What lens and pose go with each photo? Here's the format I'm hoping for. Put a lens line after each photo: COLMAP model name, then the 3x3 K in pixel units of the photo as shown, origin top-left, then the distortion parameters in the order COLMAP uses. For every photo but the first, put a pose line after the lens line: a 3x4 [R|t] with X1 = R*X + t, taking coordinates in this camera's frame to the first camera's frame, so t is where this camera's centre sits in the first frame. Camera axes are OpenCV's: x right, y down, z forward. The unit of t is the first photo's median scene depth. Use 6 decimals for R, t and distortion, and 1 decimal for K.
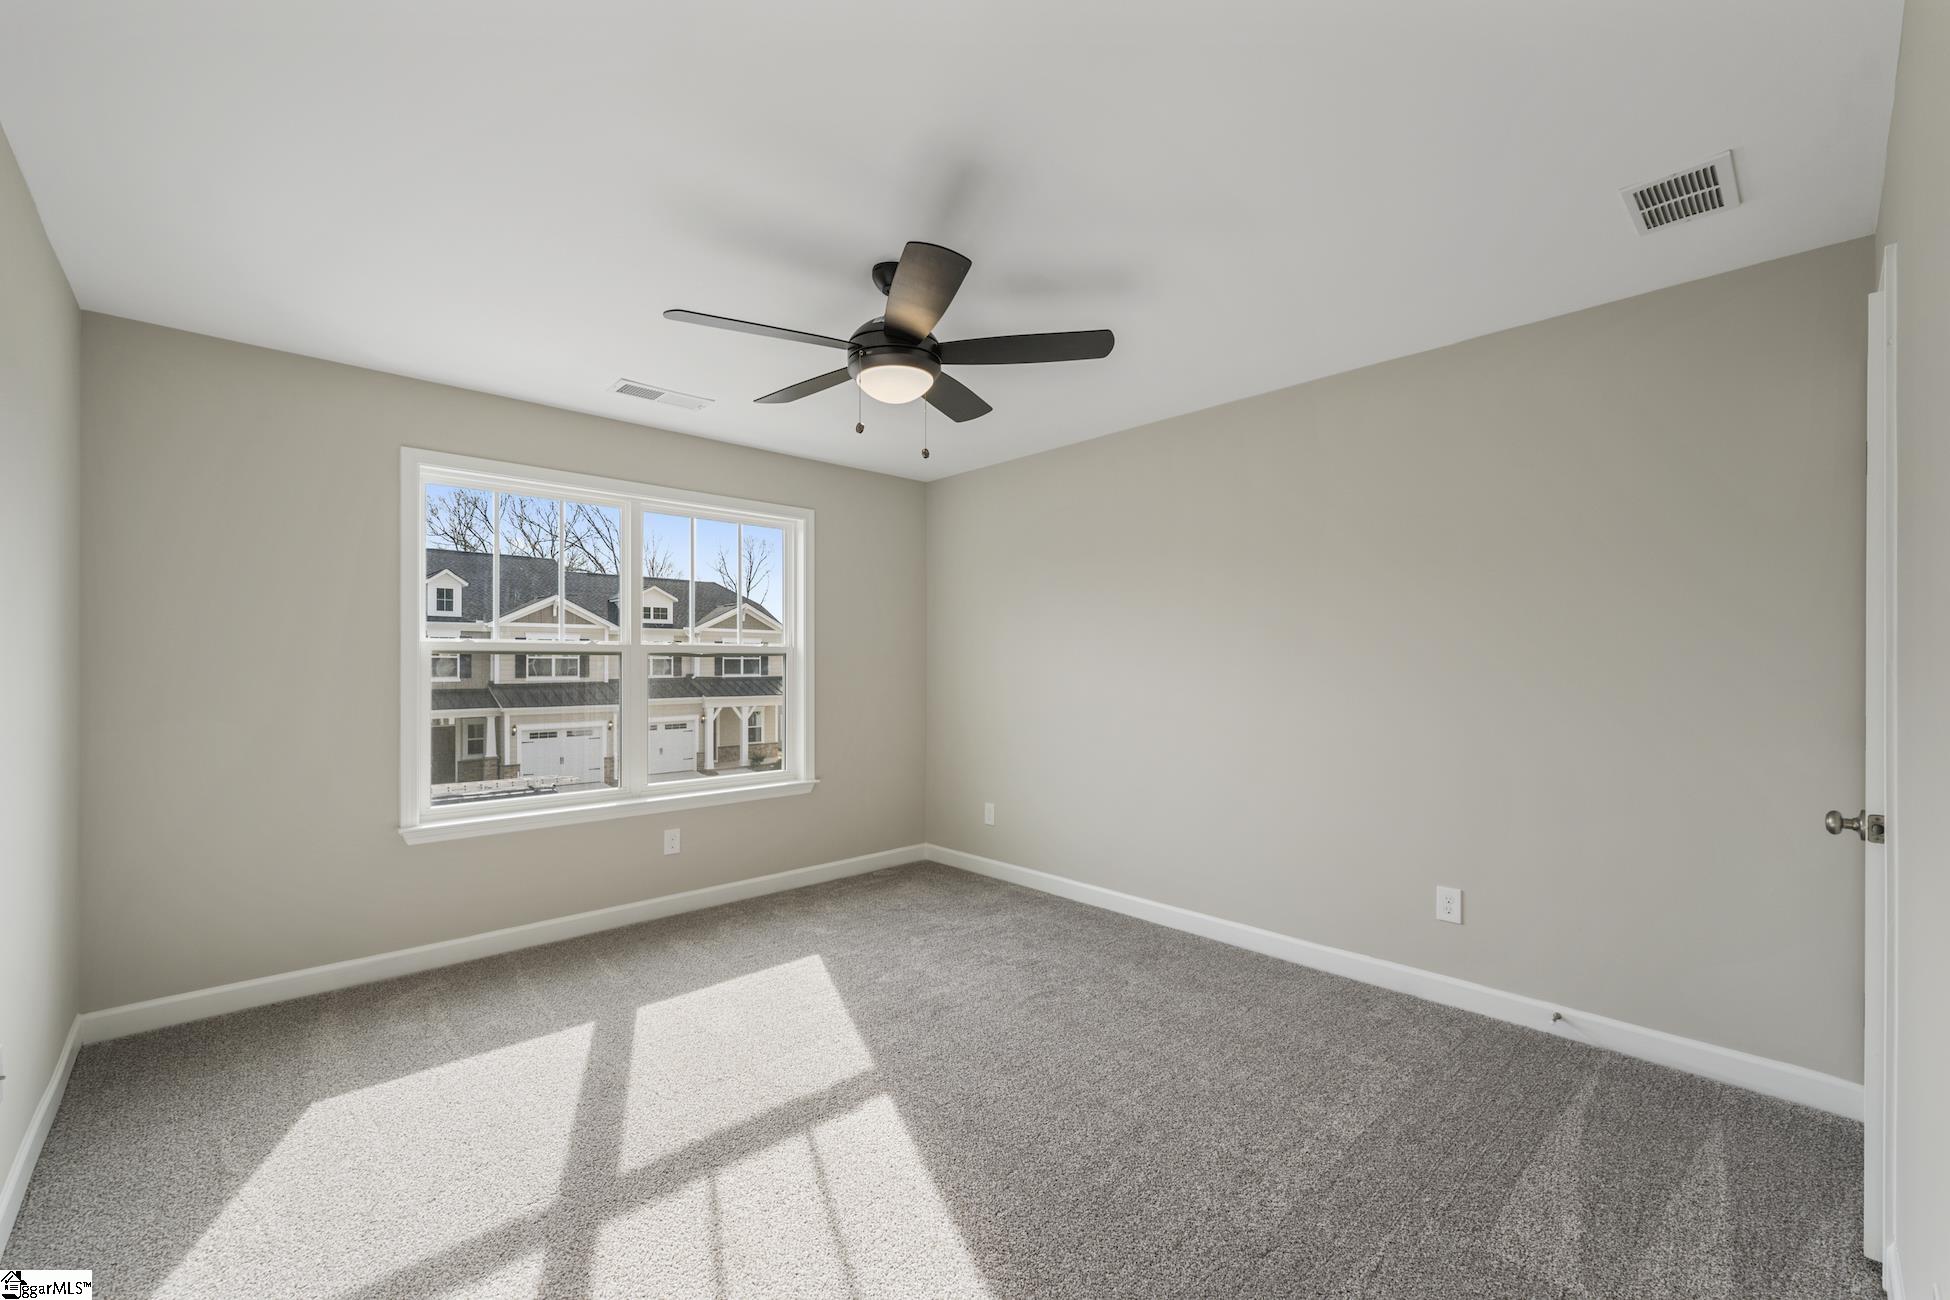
lens RADIAL K [[786.5, 0, 975.0], [0, 786.5, 650.0], [0, 0, 1]] dist [0.001860, 0.000219]
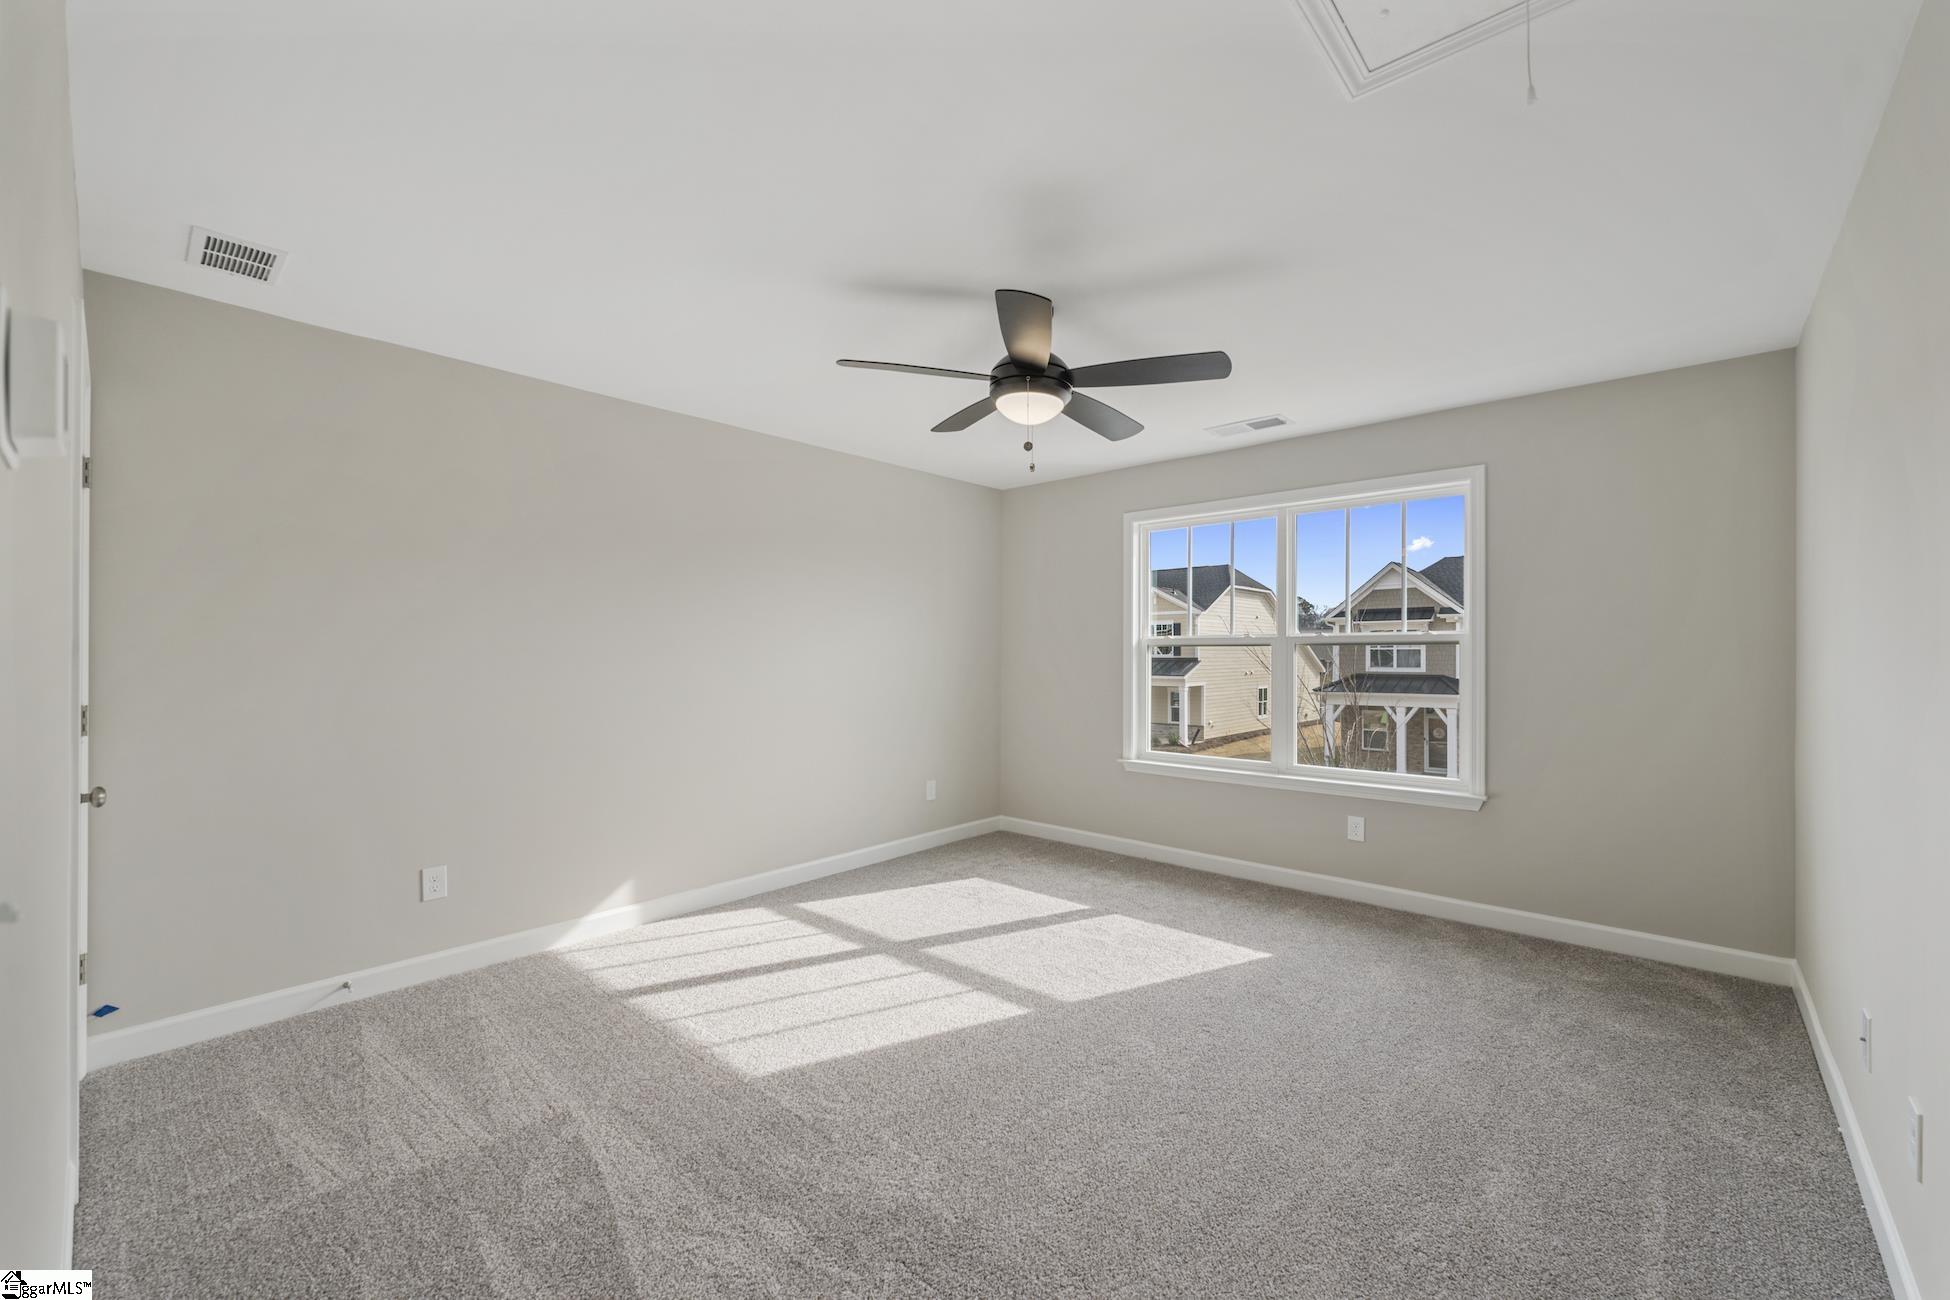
lens RADIAL K [[786.5, 0, 975.0], [0, 786.5, 650.0], [0, 0, 1]] dist [0.001860, 0.000219]
pose [[0.079978, 0.009413, -0.996752, 0.772727], [0.005416, 0.999937, 0.009878, -0.003598], [0.996782, -0.006189, 0.079922, 0.586017]]
